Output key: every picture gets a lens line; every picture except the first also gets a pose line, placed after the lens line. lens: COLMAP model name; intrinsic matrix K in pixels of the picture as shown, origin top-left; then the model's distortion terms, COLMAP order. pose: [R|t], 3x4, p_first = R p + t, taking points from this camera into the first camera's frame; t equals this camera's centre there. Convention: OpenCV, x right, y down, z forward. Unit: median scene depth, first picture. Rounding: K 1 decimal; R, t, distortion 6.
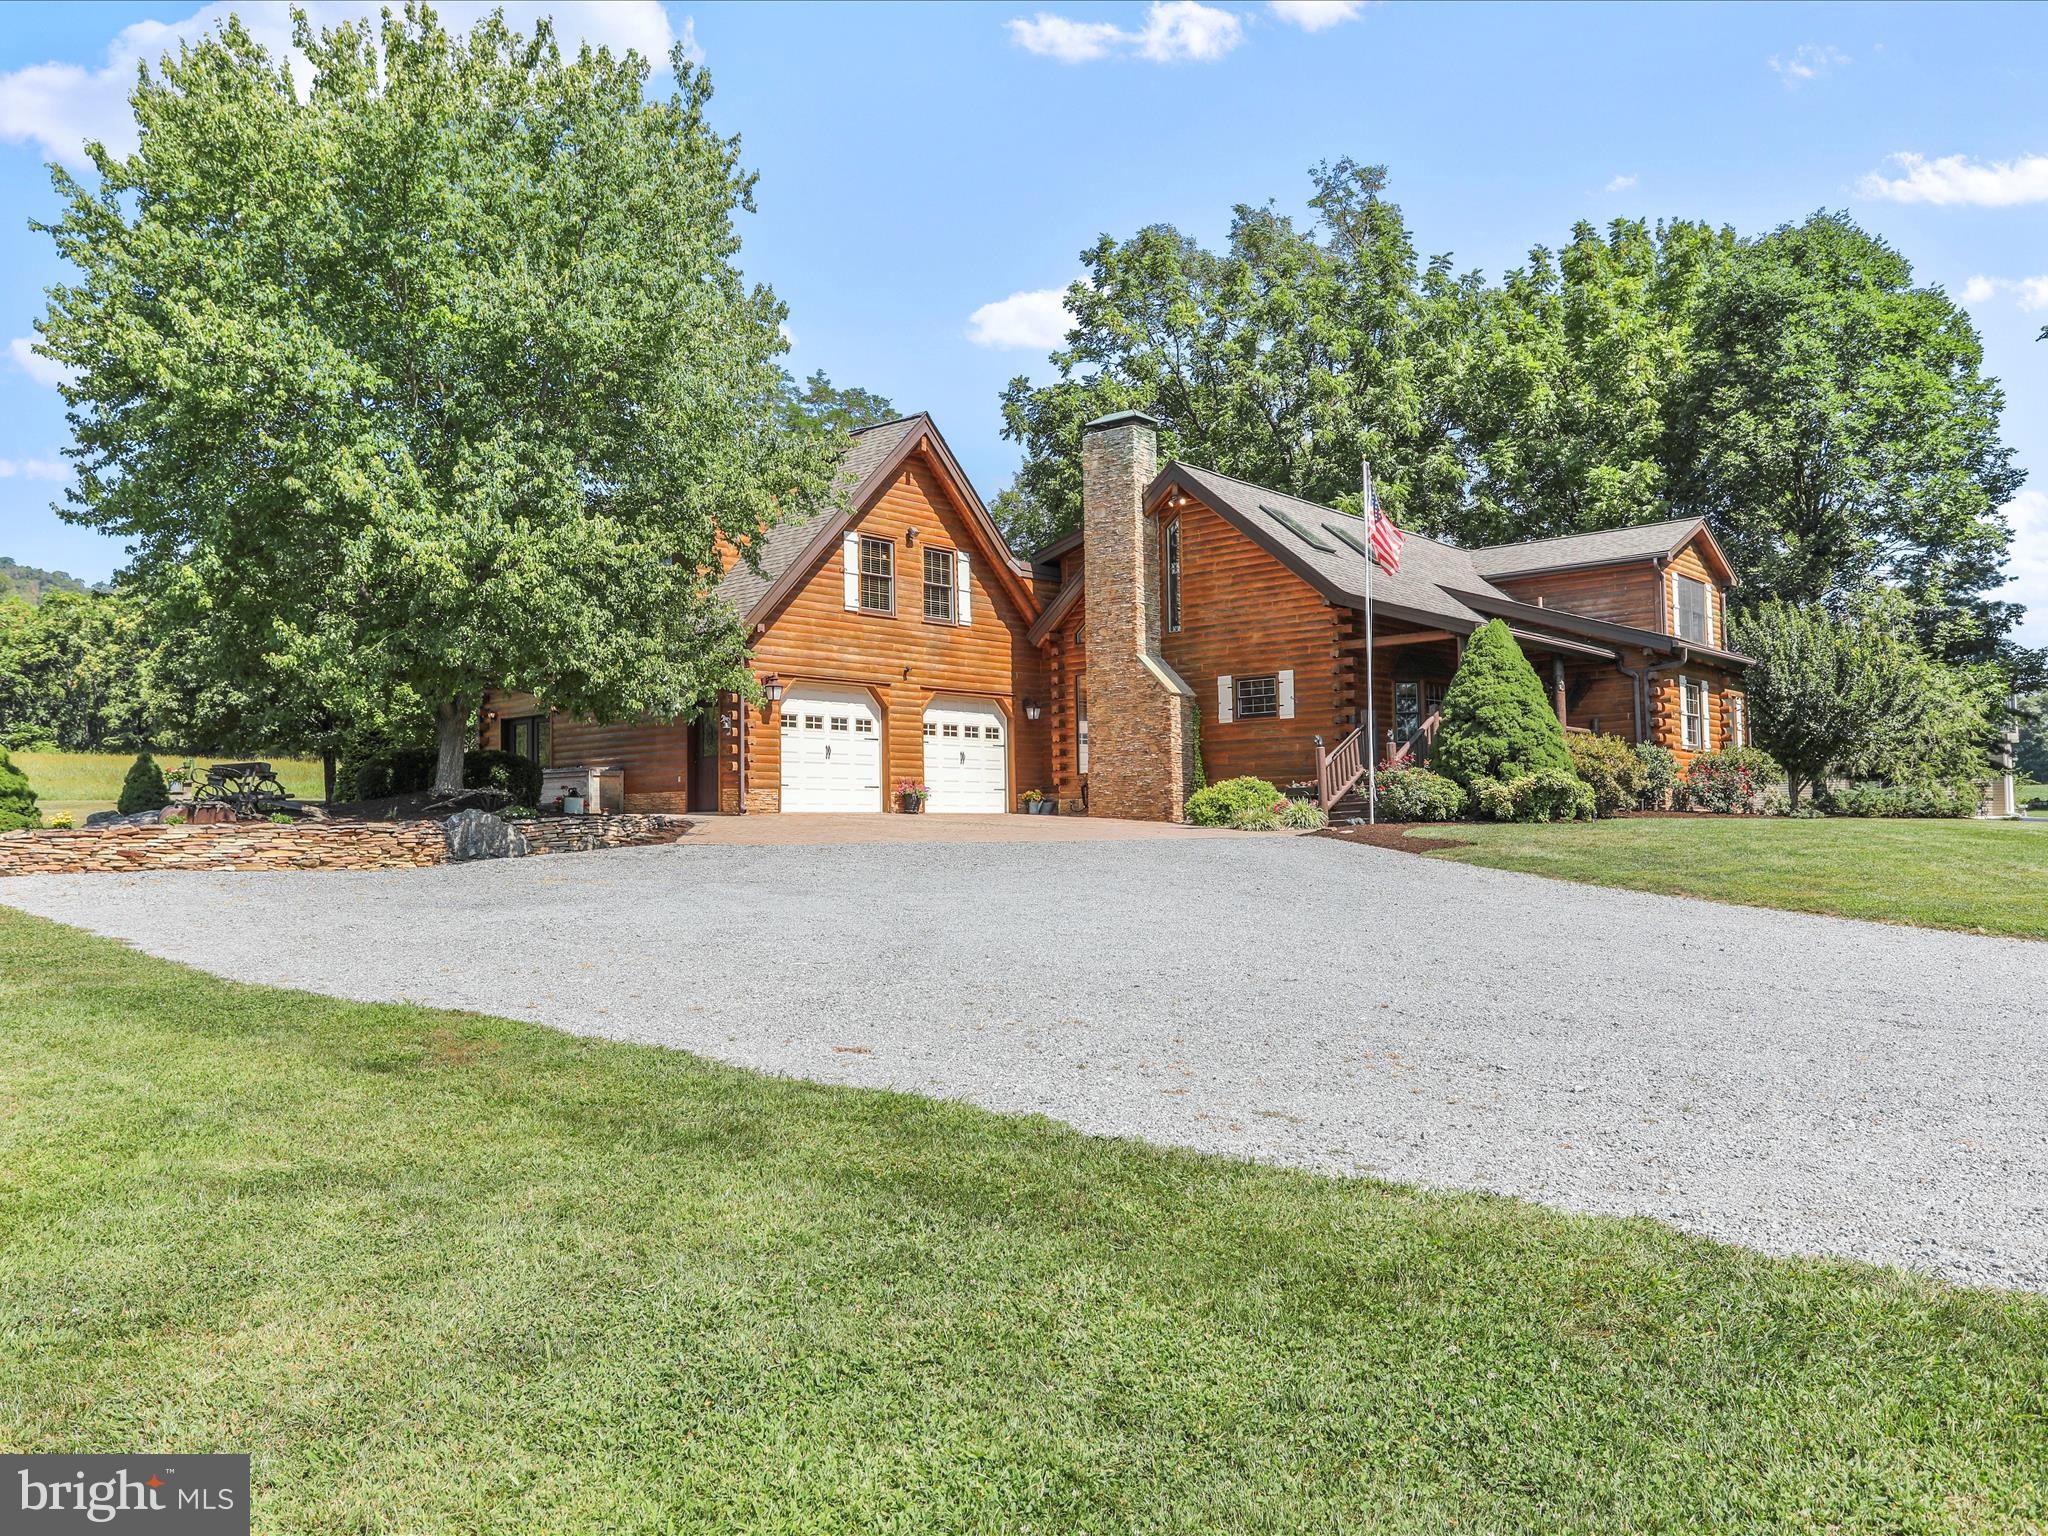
lens RADIAL K [[1509.0, 0, 1024.0], [0, 1509.0, 768.0], [0, 0, 1]] dist [-0.178506, -0.000196]
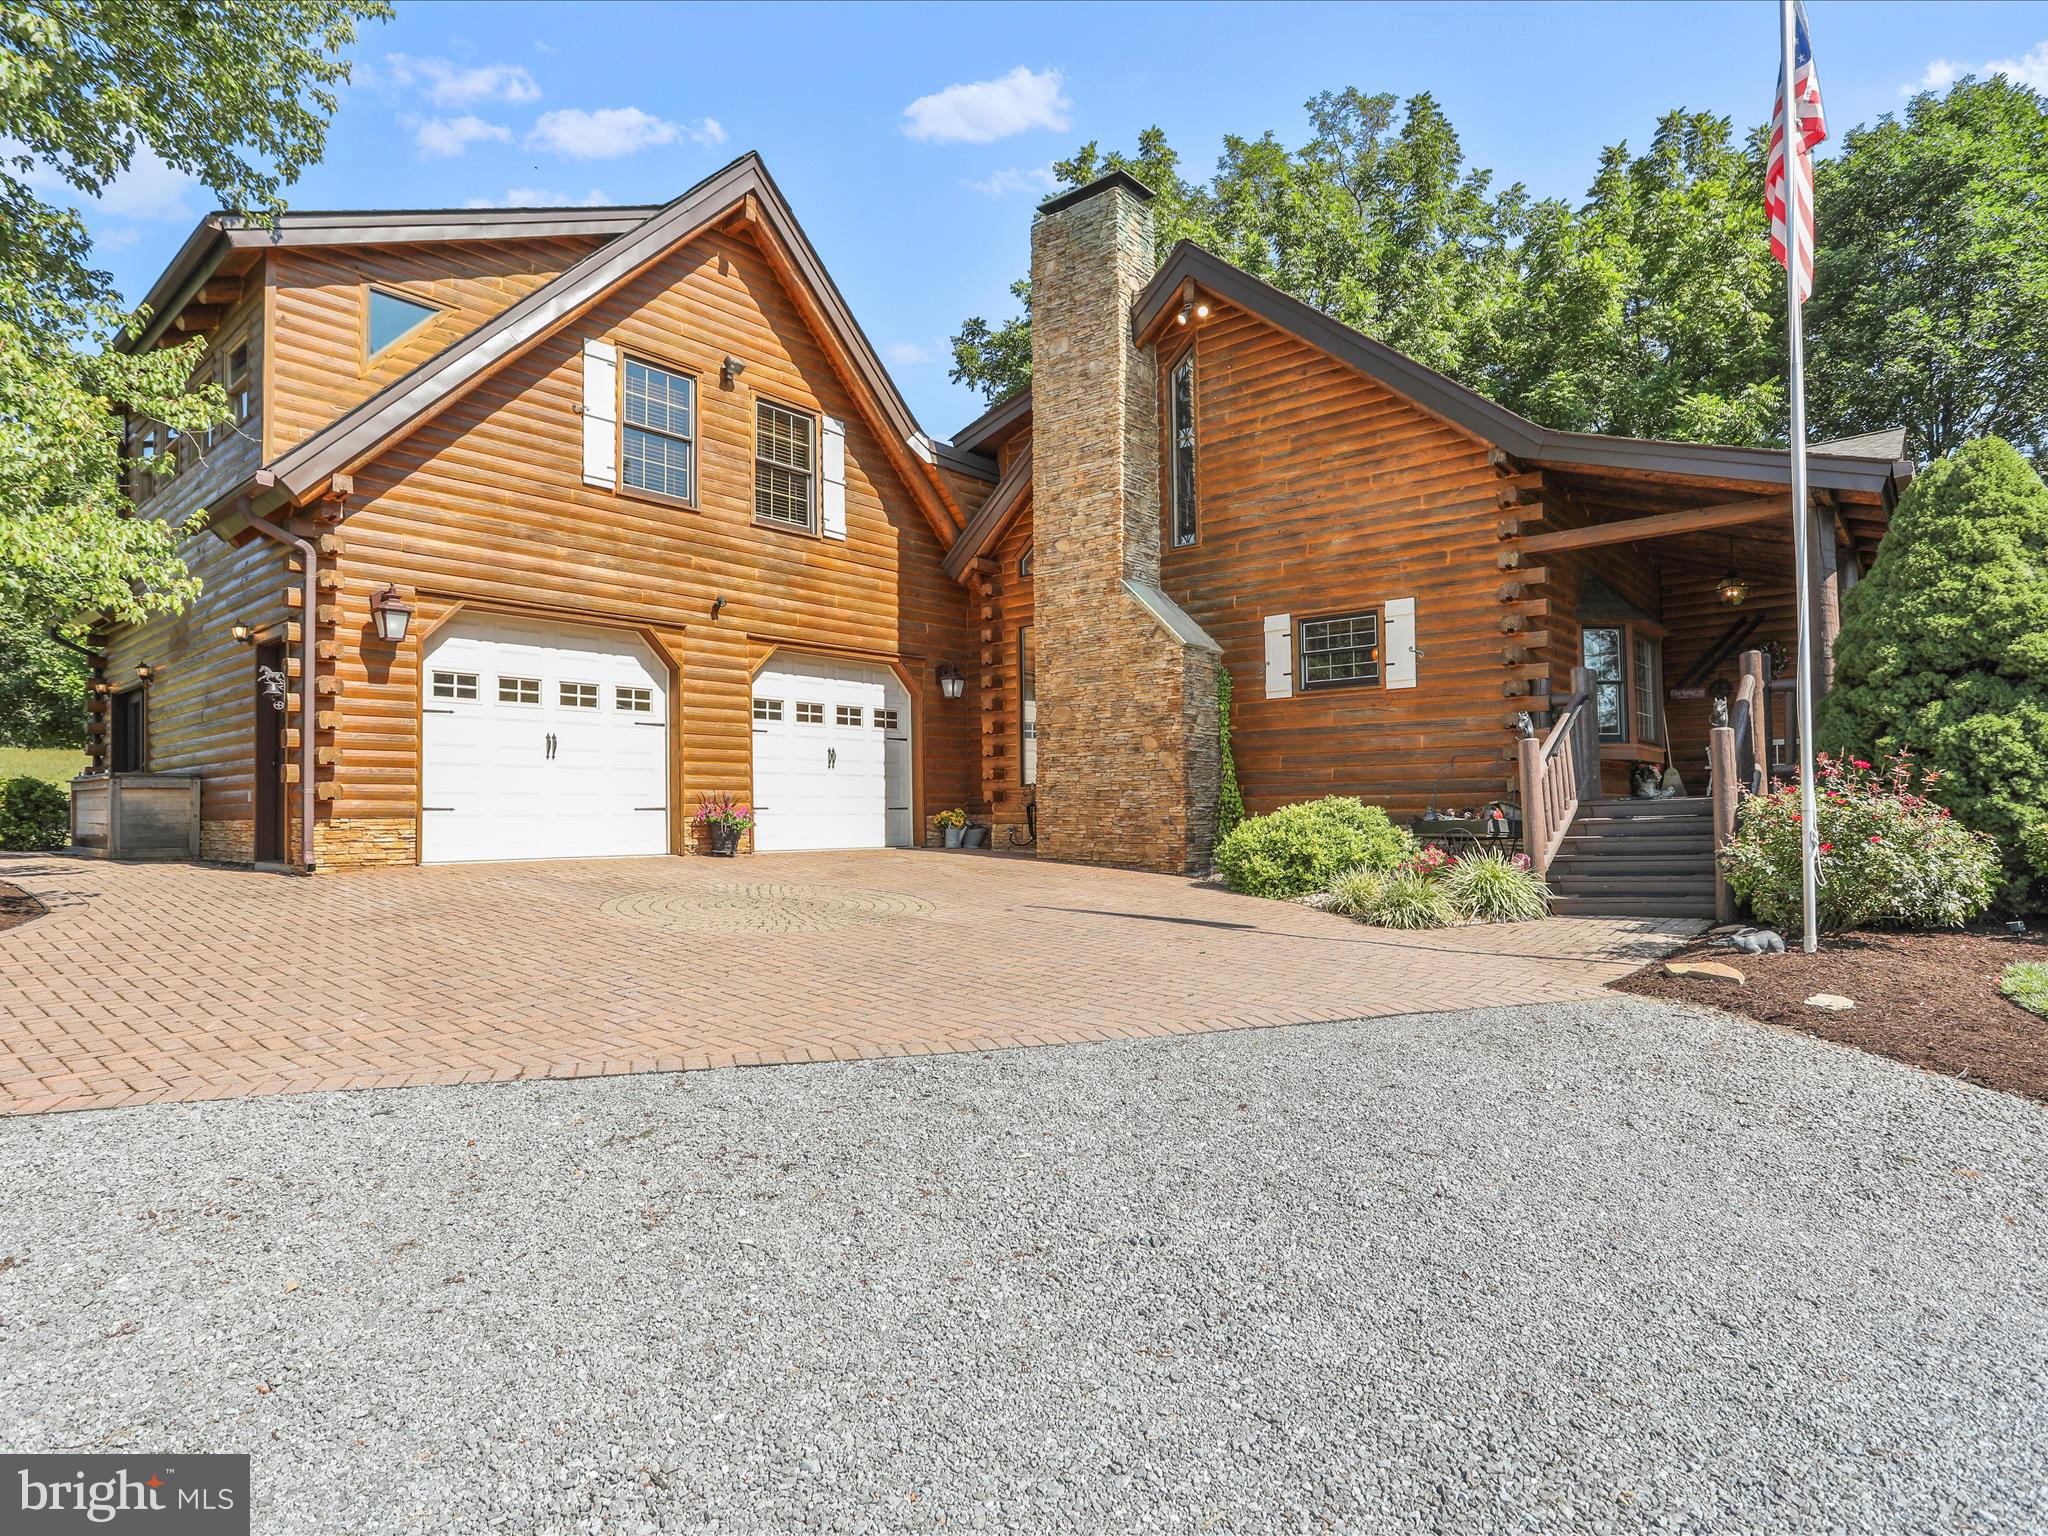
lens RADIAL K [[1102.1, 0, 1024.0], [0, 1102.1, 768.0], [0, 0, 1]] dist [-0.000891, -0.000137]
pose [[0.999960, 0.004965, 0.007494, 0.034981], [-0.004985, 0.999984, 0.002720, -0.004434], [-0.007480, -0.002758, 0.999968, 0.574329]]
